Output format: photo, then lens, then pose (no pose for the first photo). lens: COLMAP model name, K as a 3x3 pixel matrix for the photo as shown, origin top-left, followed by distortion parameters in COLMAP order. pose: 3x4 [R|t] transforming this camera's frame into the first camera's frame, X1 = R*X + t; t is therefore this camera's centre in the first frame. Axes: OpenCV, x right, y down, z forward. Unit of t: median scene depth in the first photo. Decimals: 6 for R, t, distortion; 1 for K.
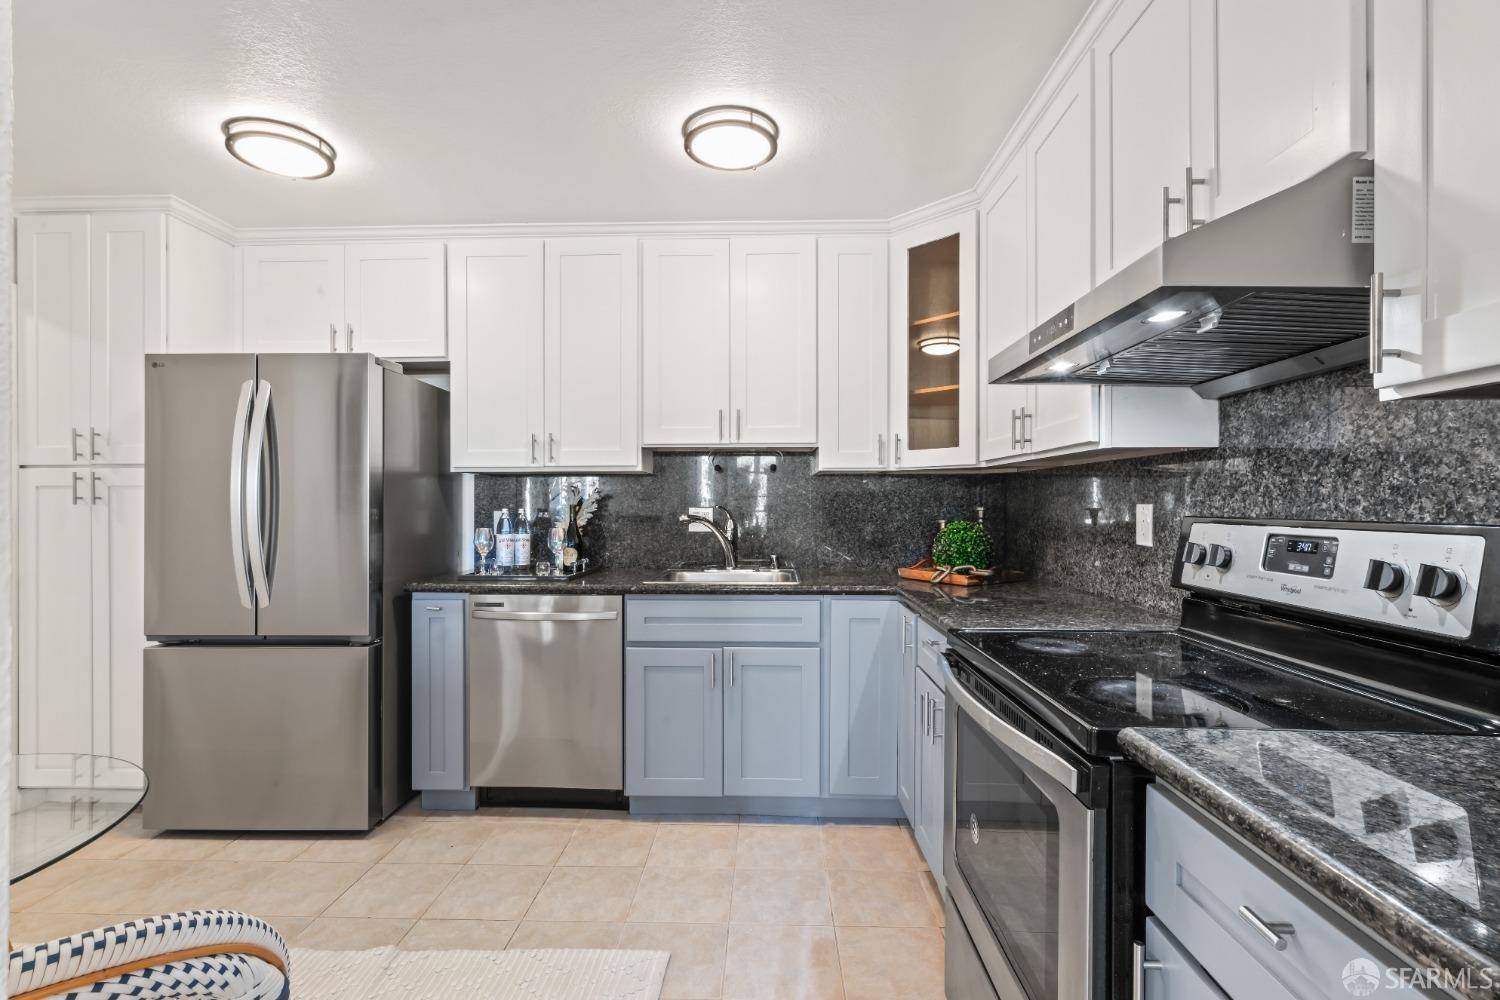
lens RADIAL K [[683.2, 0, 756.4], [0, 683.2, 503.0], [0, 0, 1]] dist [-0.000271, 0.000496]
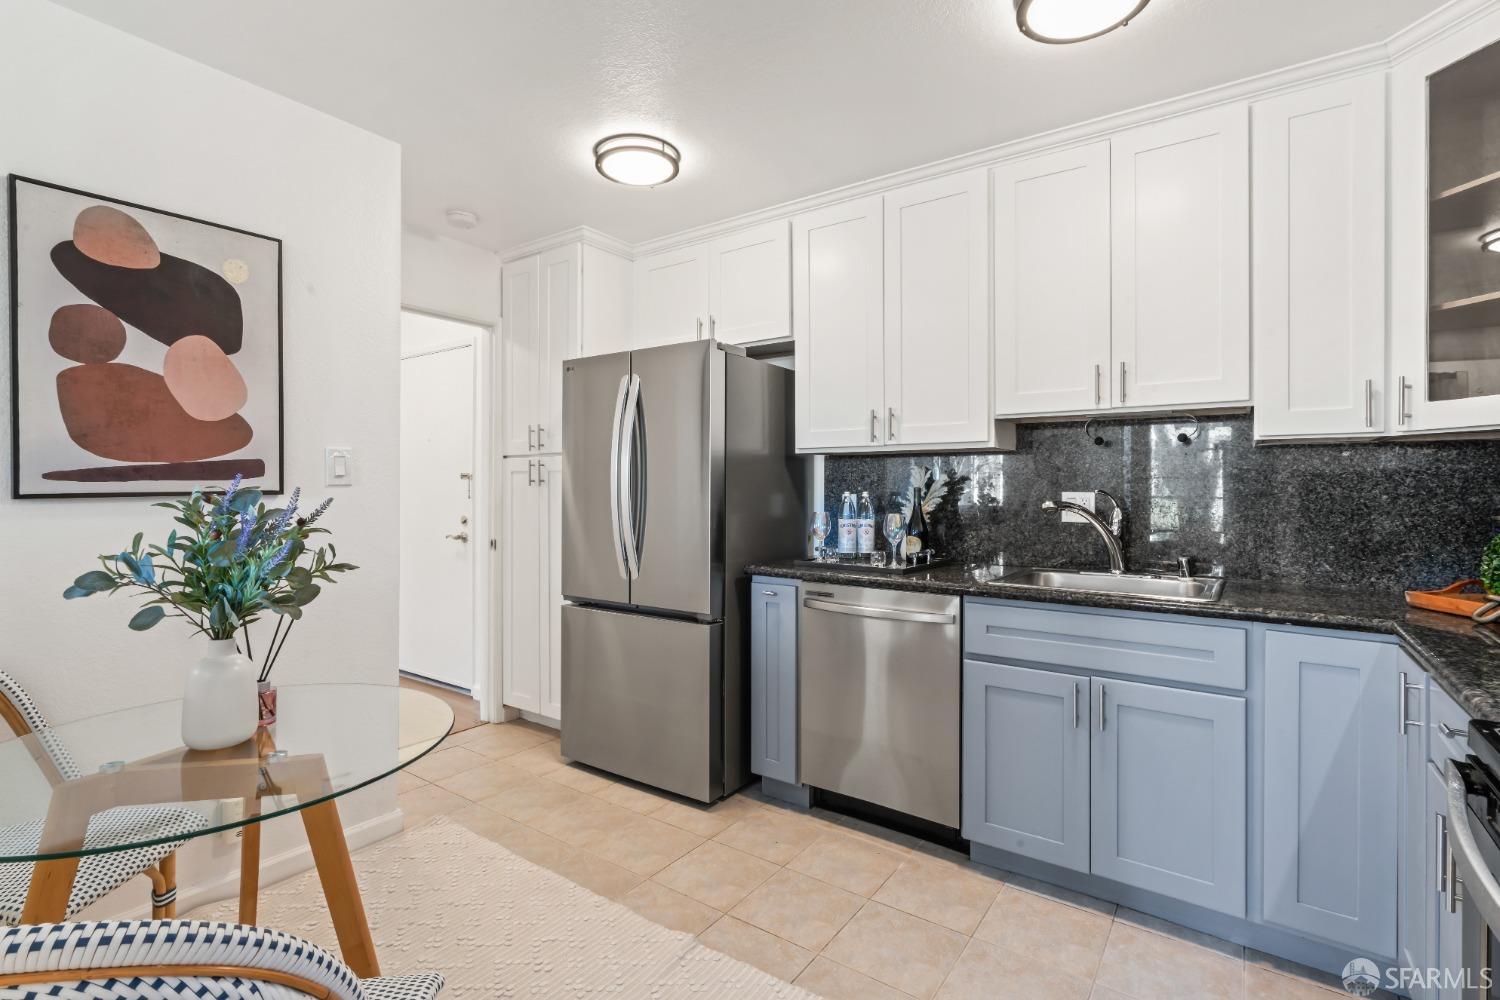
lens RADIAL K [[708.9, 0, 756.9], [0, 708.9, 483.3], [0, 0, 1]] dist [-0.002003, 0.001260]
pose [[0.833969, 0.000317, -0.551811, 0.075034], [-0.002945, 0.999988, -0.003875, 0.001155], [0.551803, 0.004857, 0.833960, 0.139428]]
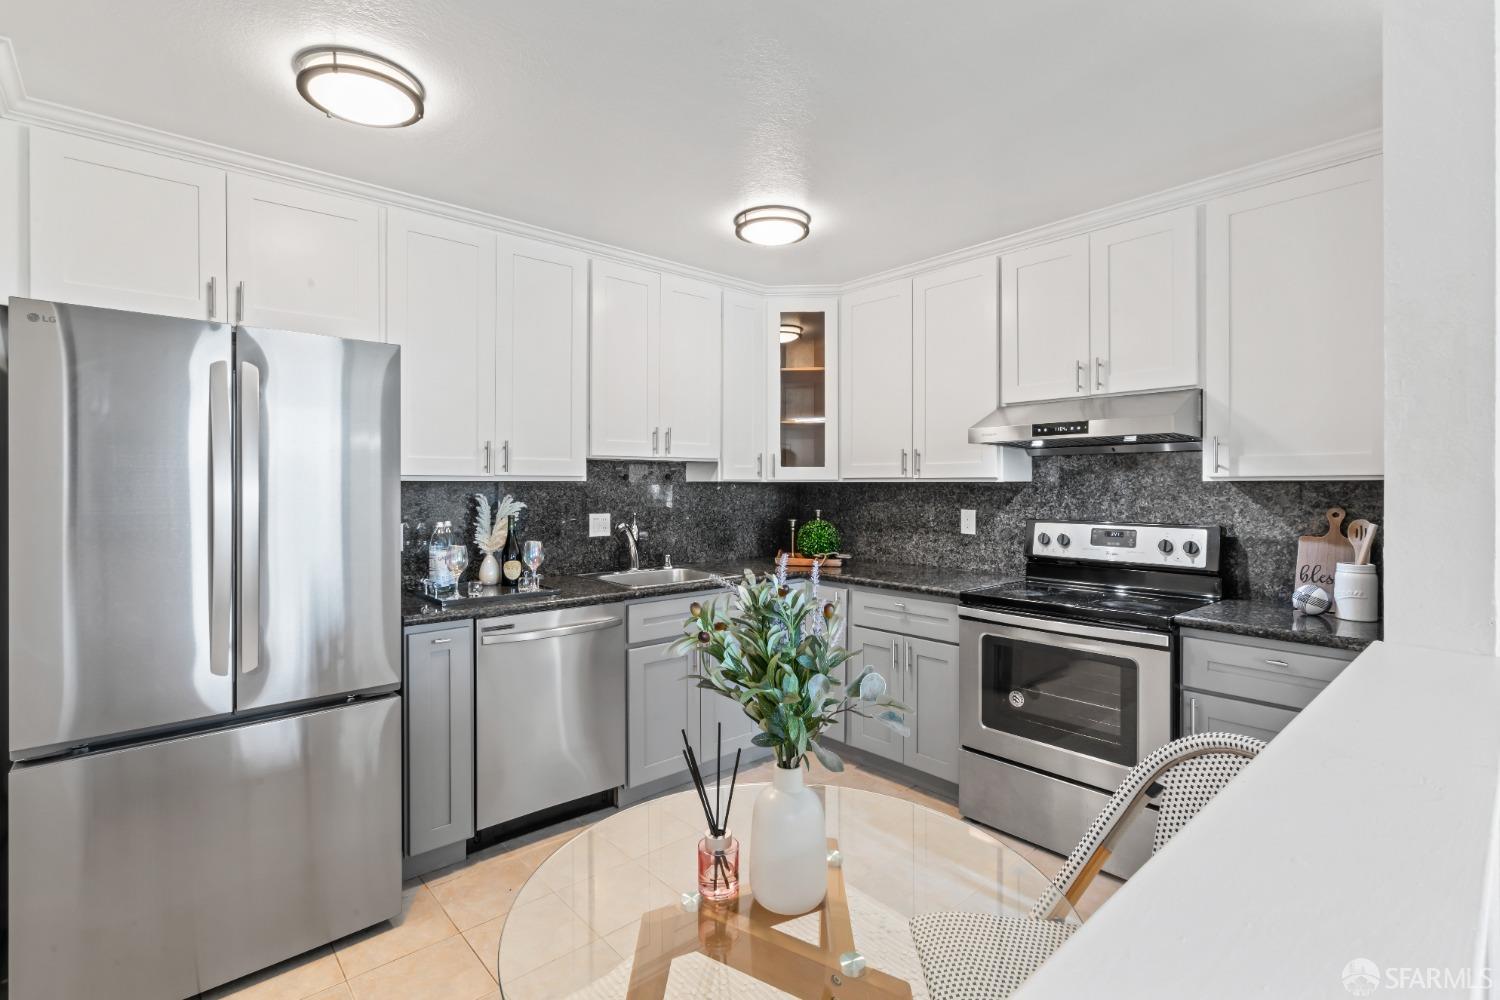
lens RADIAL K [[697.8, 0, 744.6], [0, 697.8, 485.4], [0, 0, 1]] dist [-0.000762, 0.000106]
pose [[0.732193, -0.000984, 0.681096, -0.793119], [-0.000495, 0.999998, 0.001977, -0.047731], [-0.681097, -0.001785, 0.732191, 0.077676]]
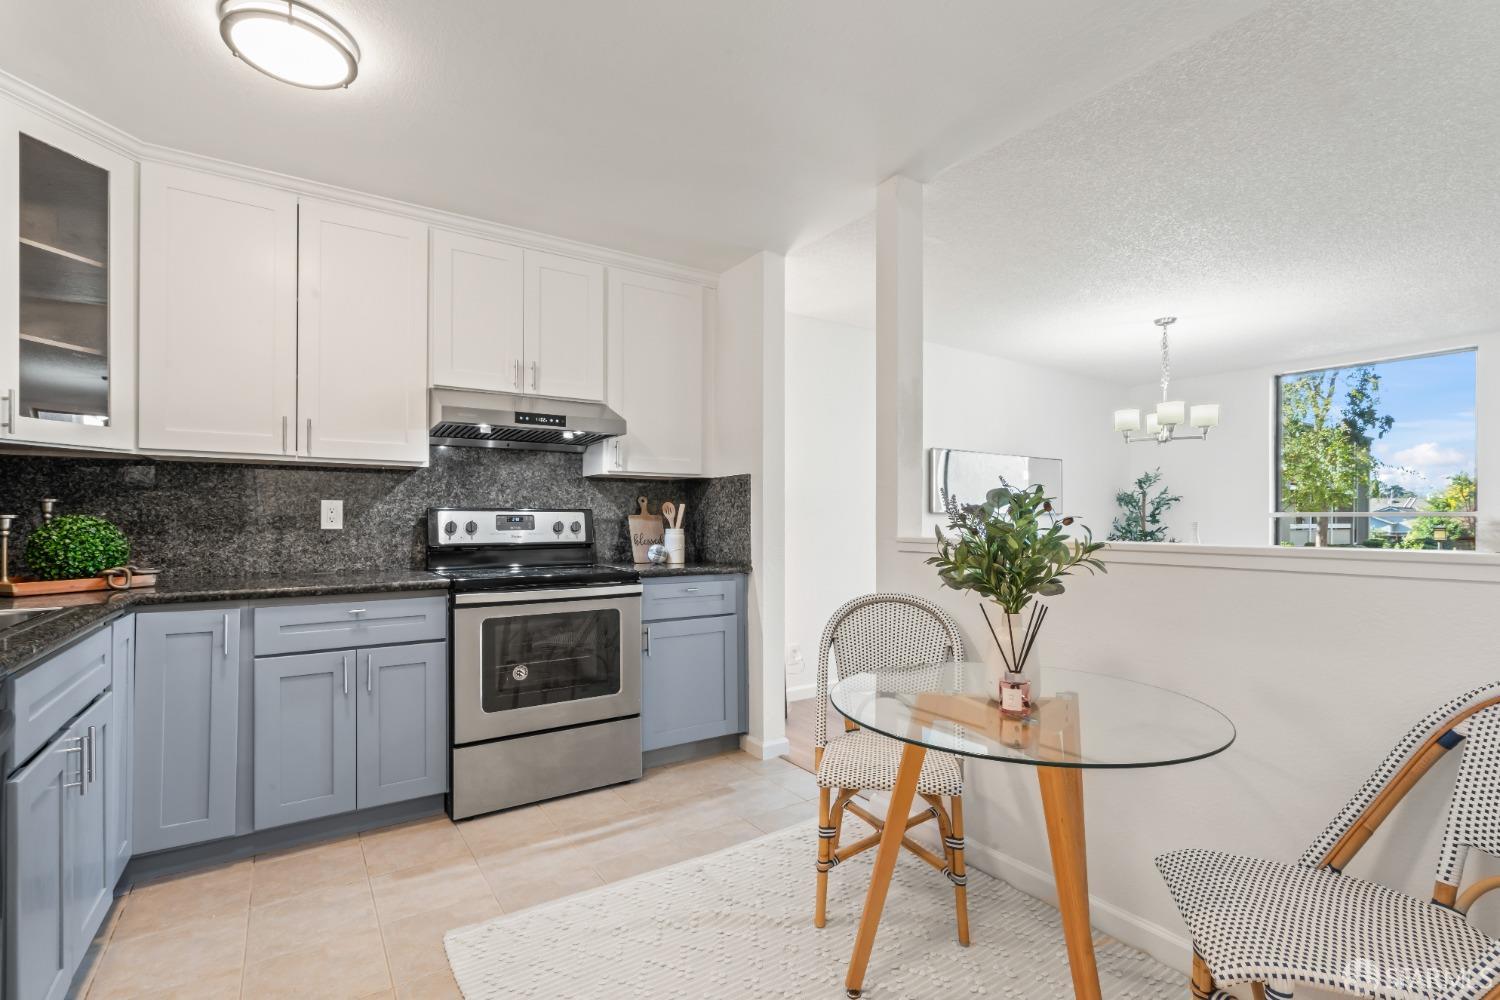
lens RADIAL K [[679.5, 0, 748.0], [0, 679.5, 516.4], [0, 0, 1]] dist [0.000572, 0.000484]
pose [[-0.572873, 0.000143, 0.819644, -0.849831], [-0.004210, 0.999986, -0.003117, 0.028053], [-0.819634, -0.005236, -0.572864, 0.845943]]
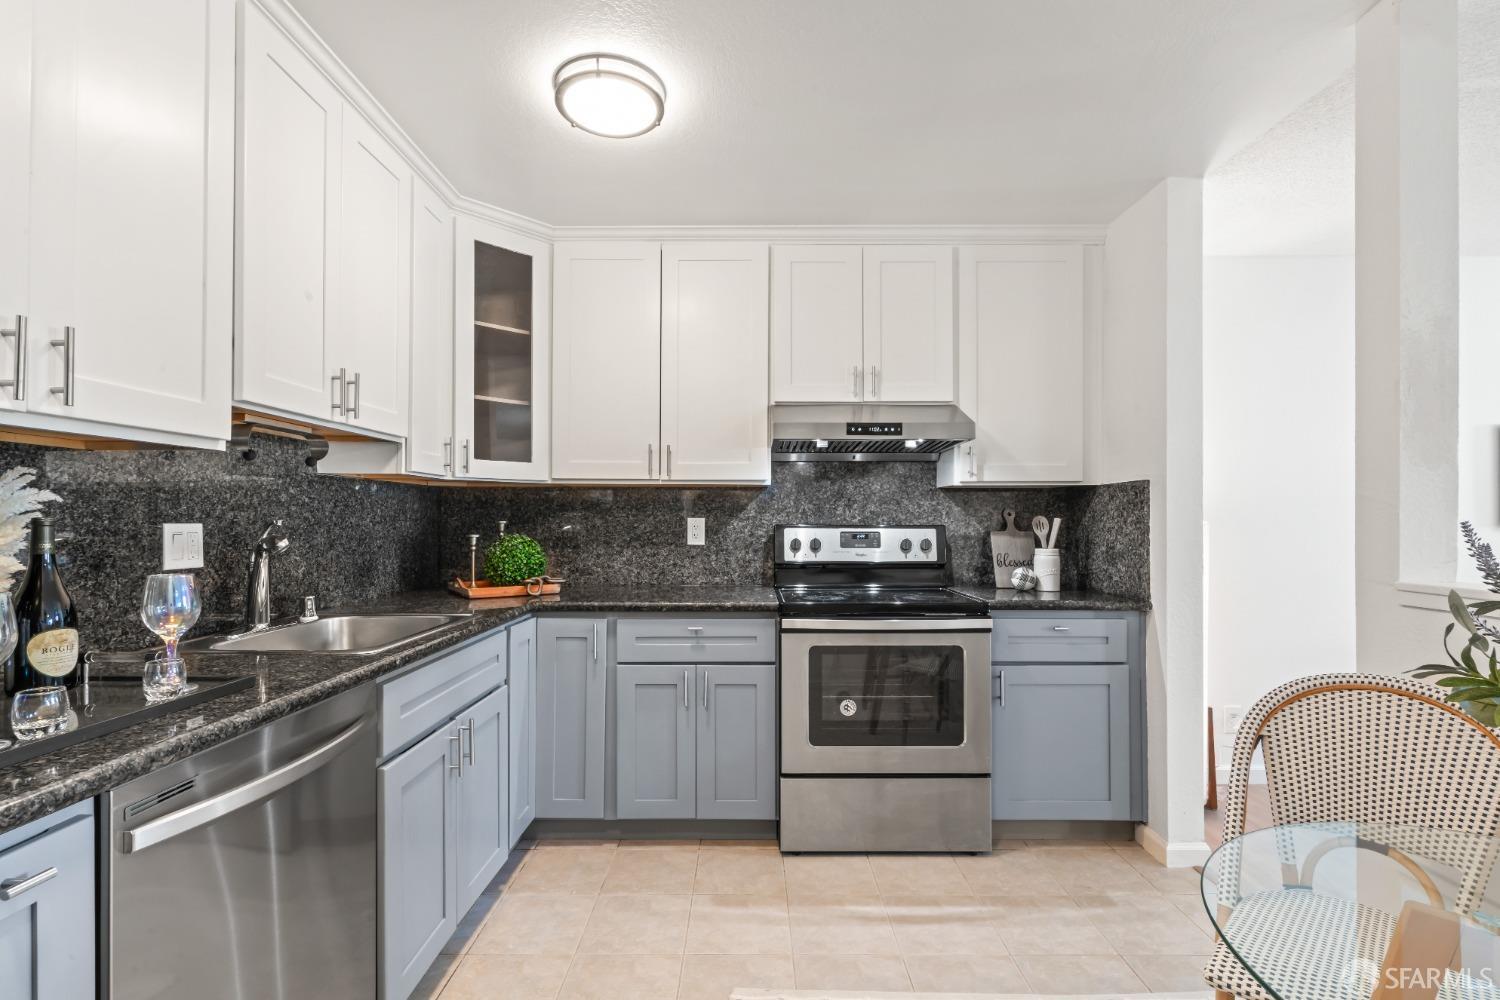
lens RADIAL K [[685.6, 0, 754.5], [0, 685.6, 516.3], [0, 0, 1]] dist [-0.003768, -0.000099]
pose [[-0.025043, 0.002381, 0.999684, -0.760547], [-0.003008, 0.999992, -0.002457, 0.000893], [-0.999682, -0.003069, -0.025035, 0.696106]]
